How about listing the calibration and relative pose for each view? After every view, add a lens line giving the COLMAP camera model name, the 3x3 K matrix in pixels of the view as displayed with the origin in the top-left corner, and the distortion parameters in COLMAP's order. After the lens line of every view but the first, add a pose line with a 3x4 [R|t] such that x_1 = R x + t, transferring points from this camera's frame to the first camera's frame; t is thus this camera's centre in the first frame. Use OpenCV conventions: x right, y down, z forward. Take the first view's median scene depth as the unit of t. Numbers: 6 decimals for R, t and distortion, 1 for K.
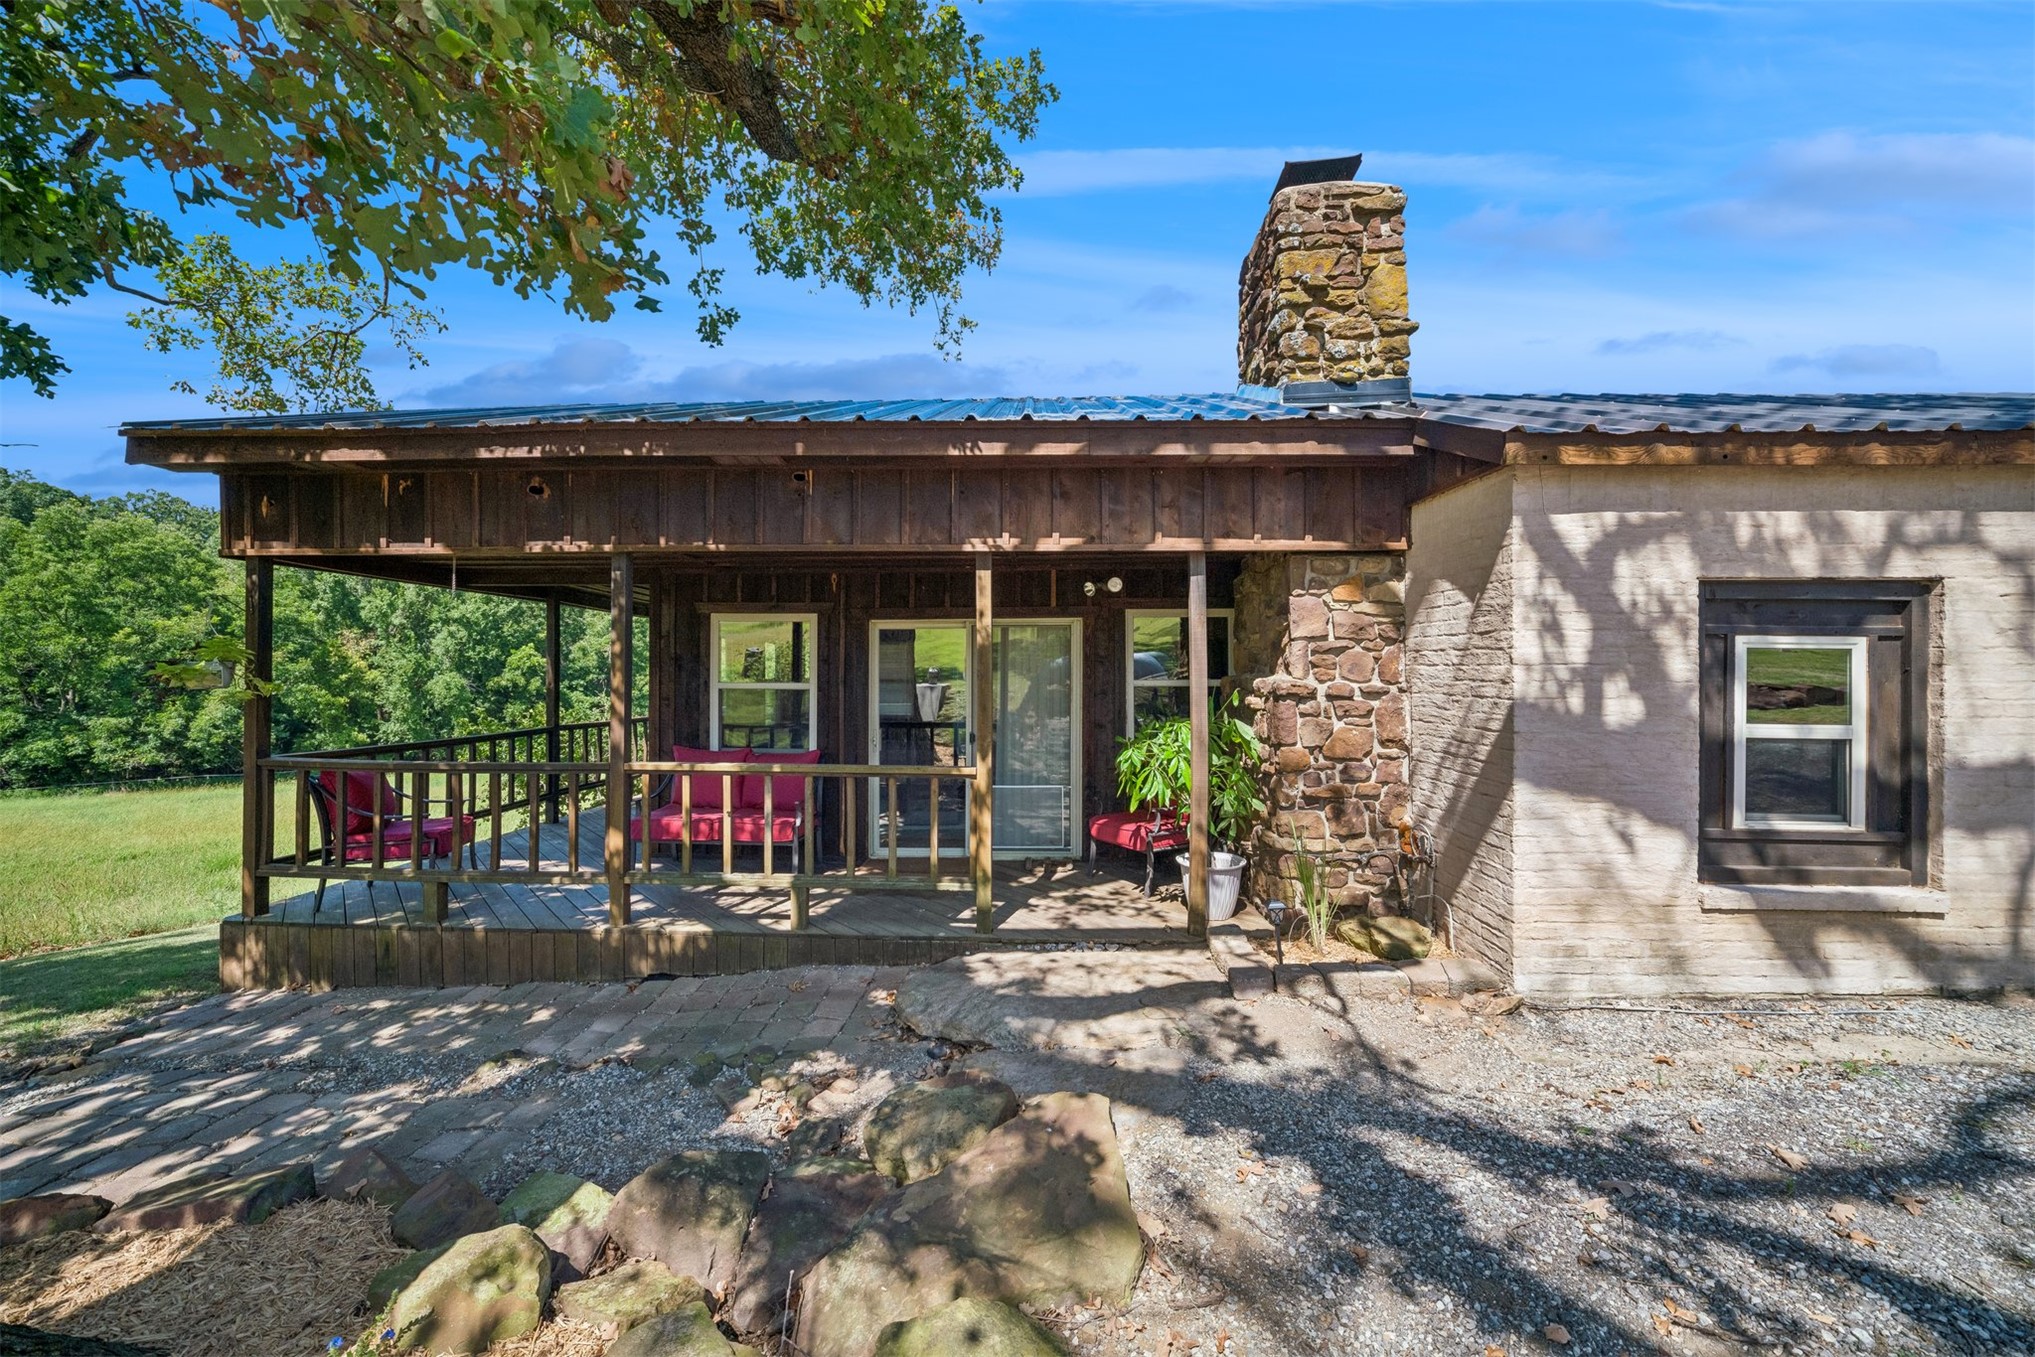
lens RADIAL K [[739.0, 0, 1004.5], [0, 739.0, 672.0], [0, 0, 1]] dist [-0.029729, 0.008022]
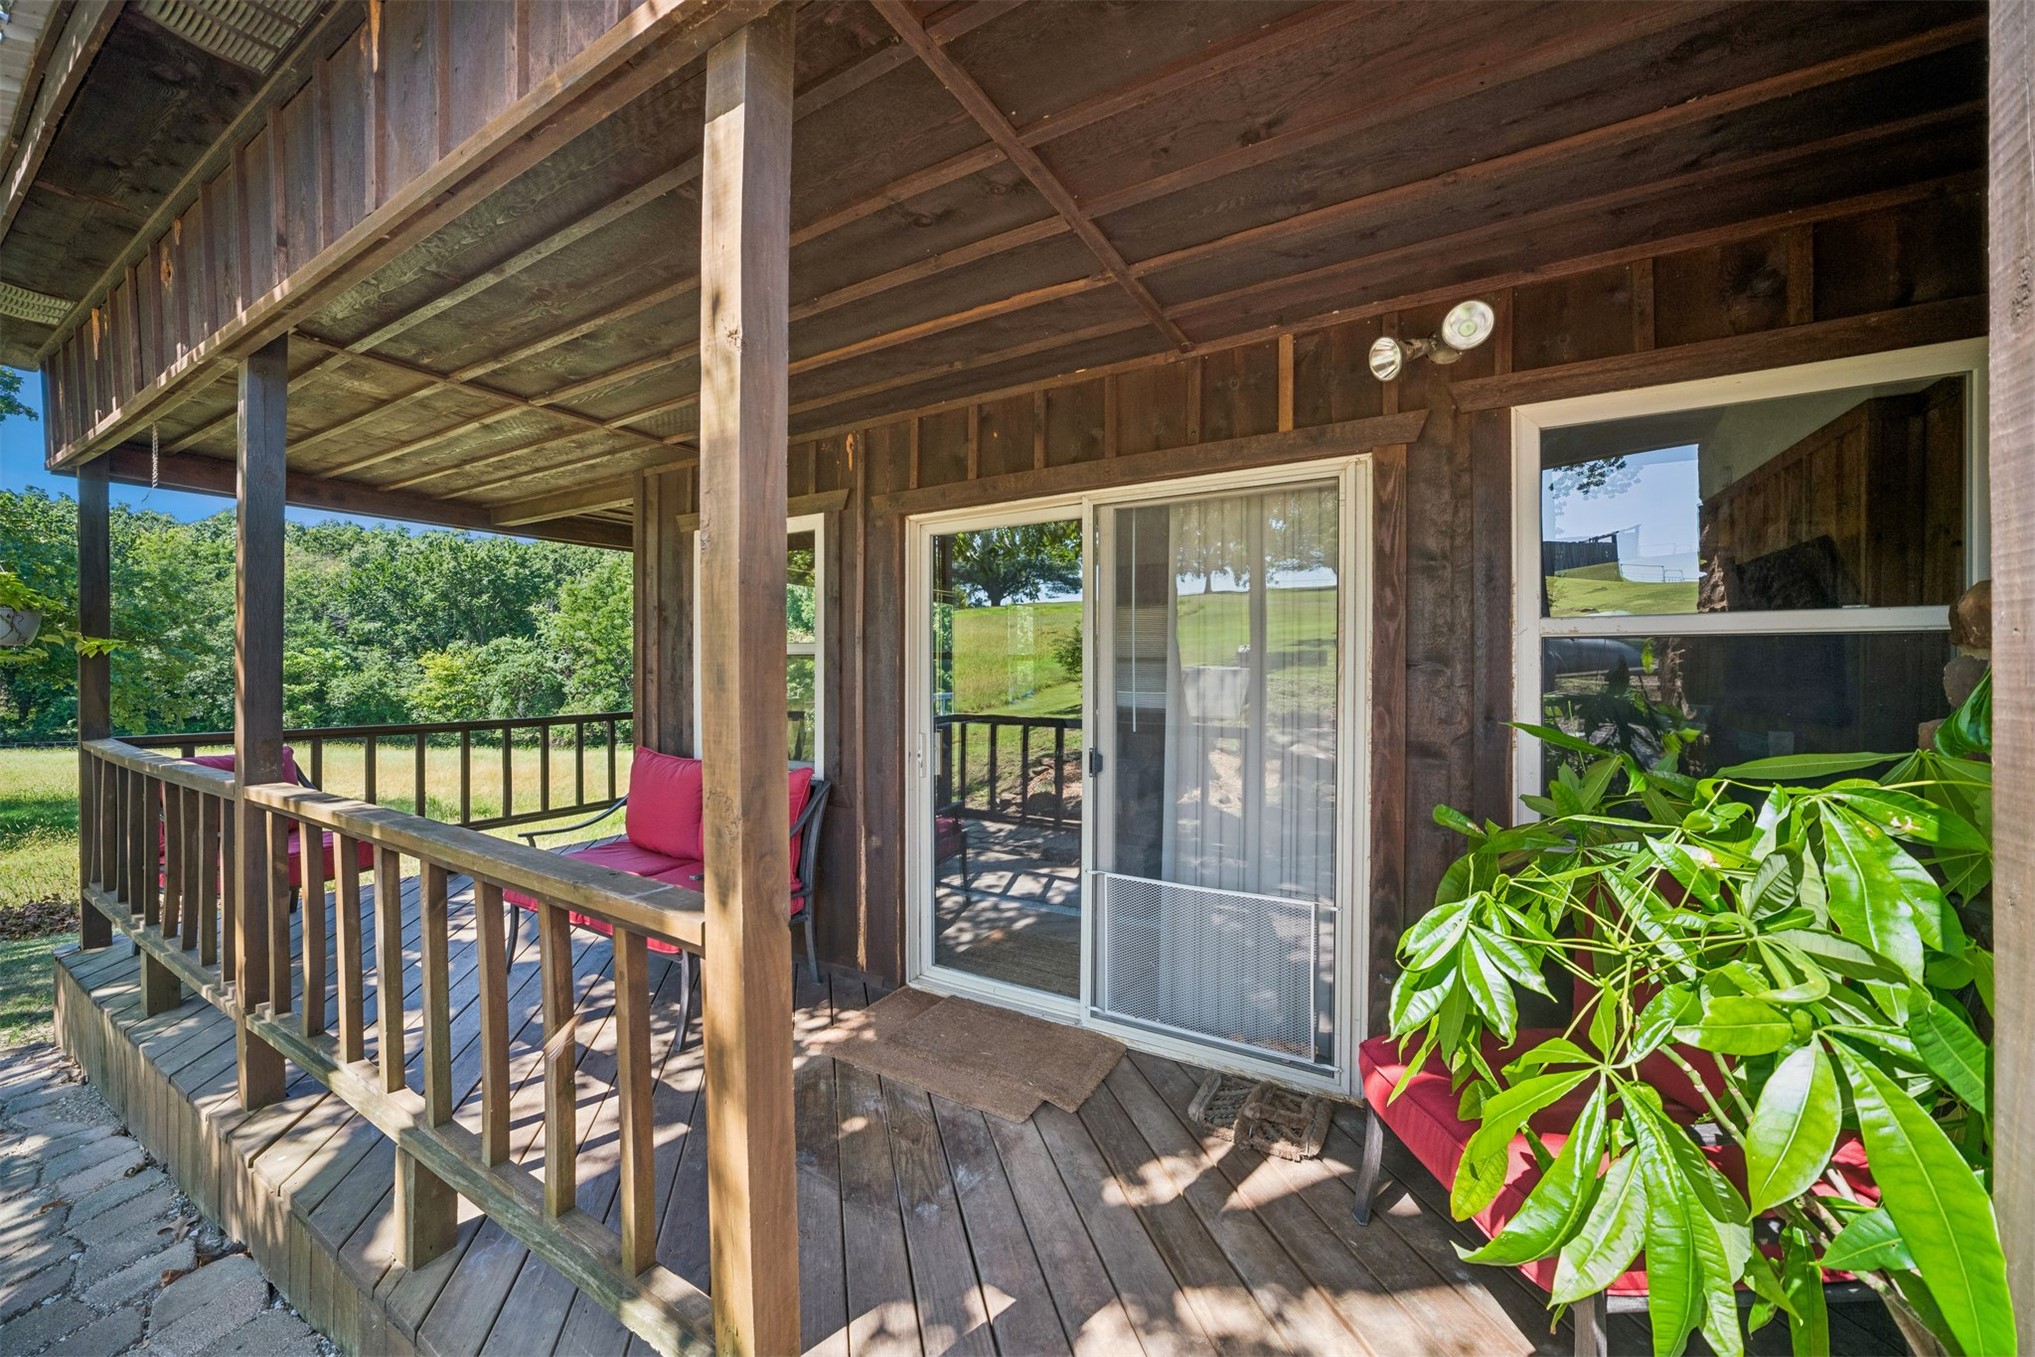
lens RADIAL K [[739.0, 0, 1004.5], [0, 739.0, 672.0], [0, 0, 1]] dist [-0.029729, 0.008022]
pose [[0.880589, 0.006139, -0.473841, 0.118853], [0.004794, 0.999750, 0.021860, 0.026758], [0.473856, -0.021521, 0.880339, 0.596554]]
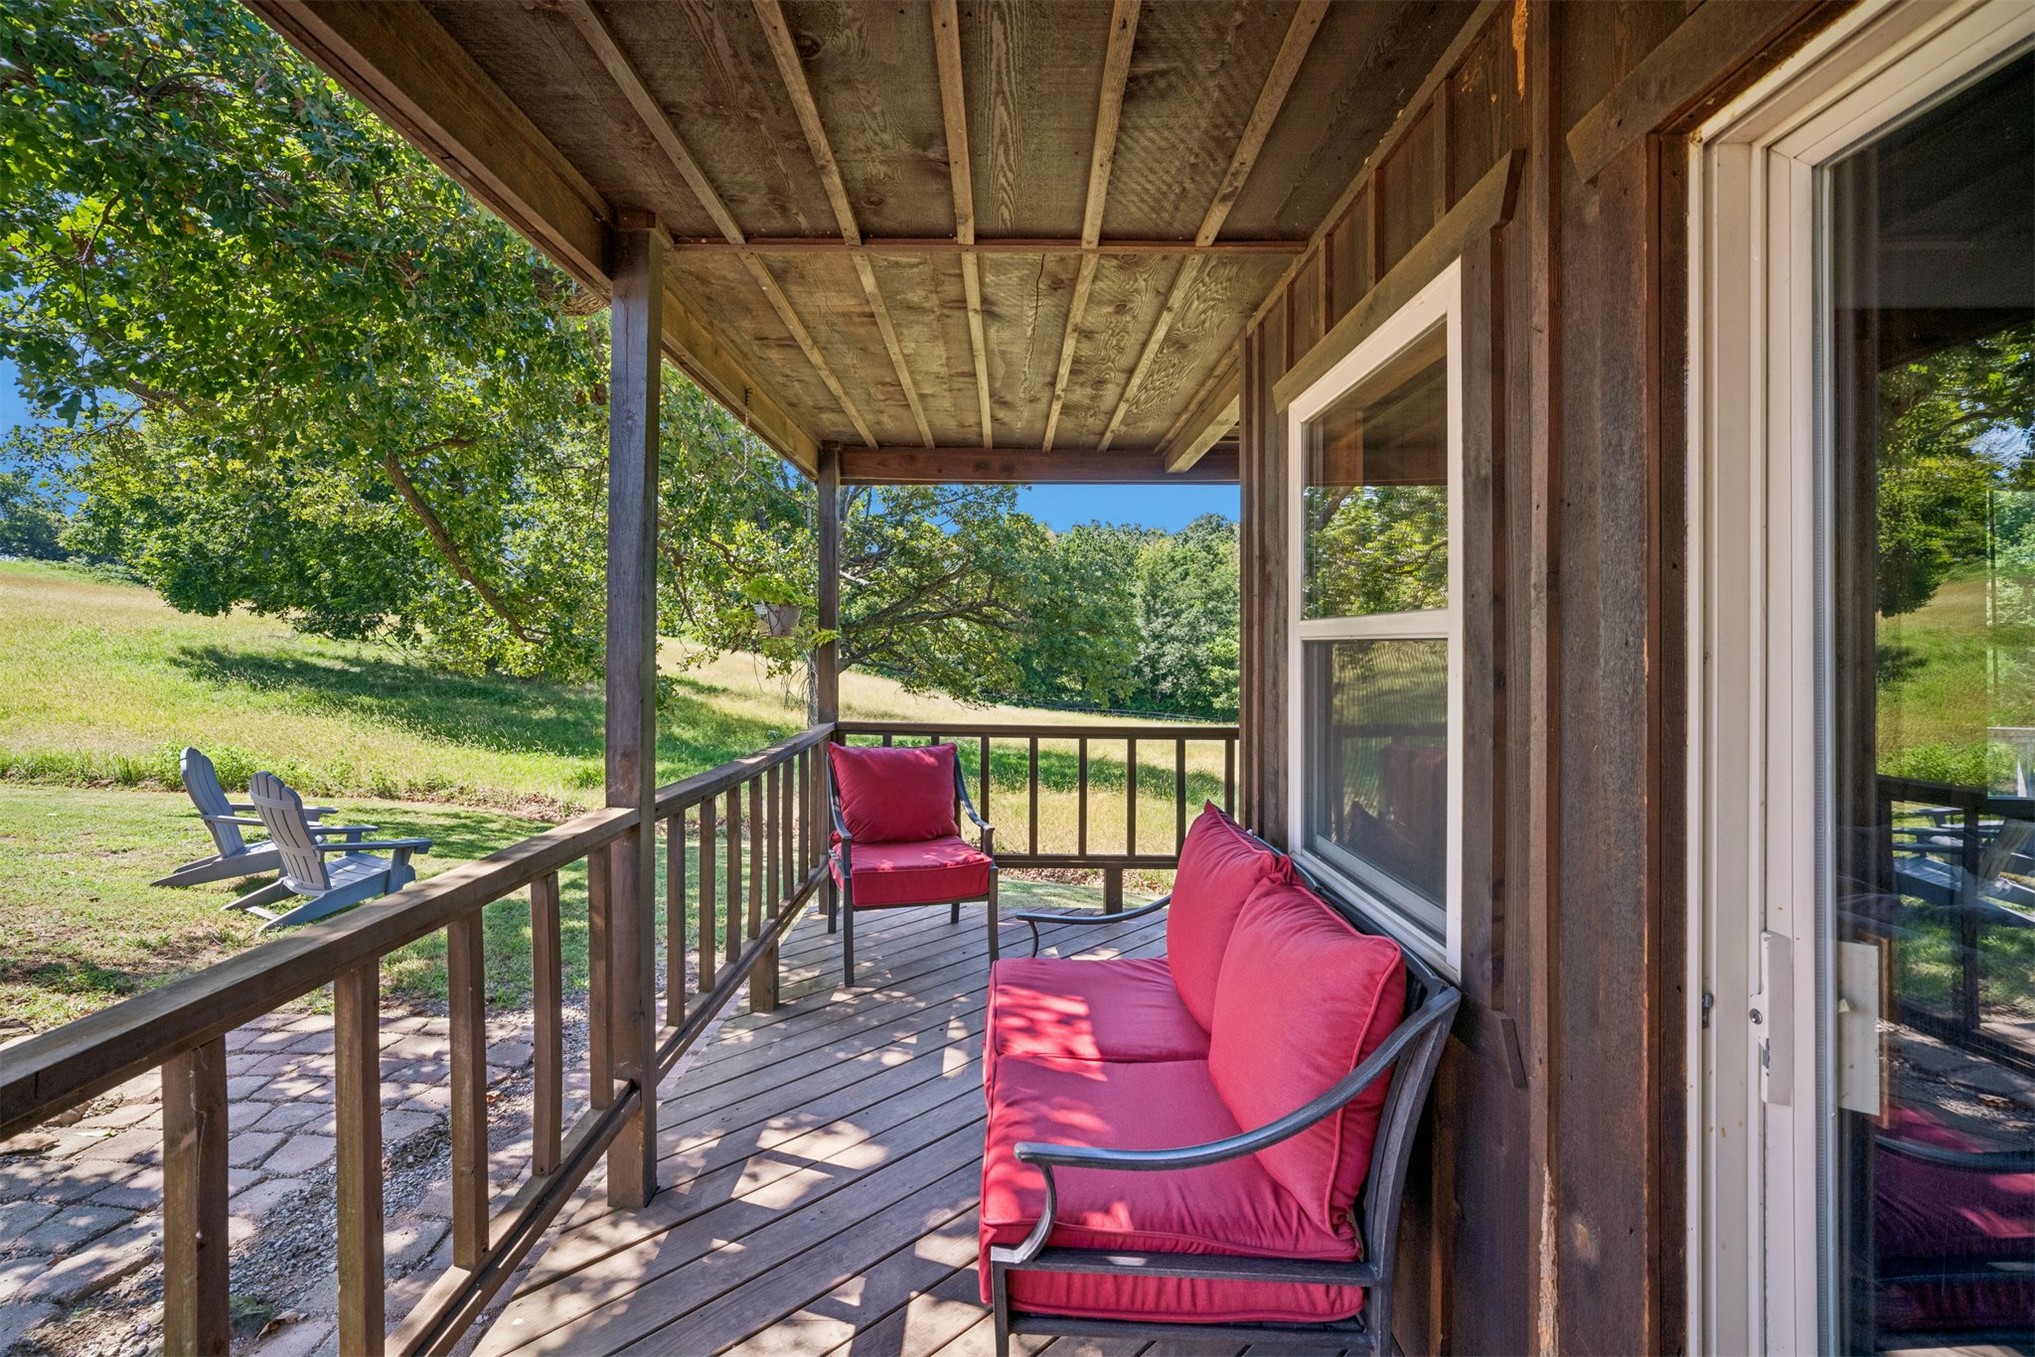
lens RADIAL K [[875.1, 0, 1012.2], [0, 875.1, 644.2], [0, 0, 1]] dist [-0.000659, 0.000025]
pose [[0.033647, -0.004178, -0.999425, -0.022517], [0.003154, 0.999987, -0.004074, 0.026844], [0.999429, -0.003015, 0.033660, 0.884205]]
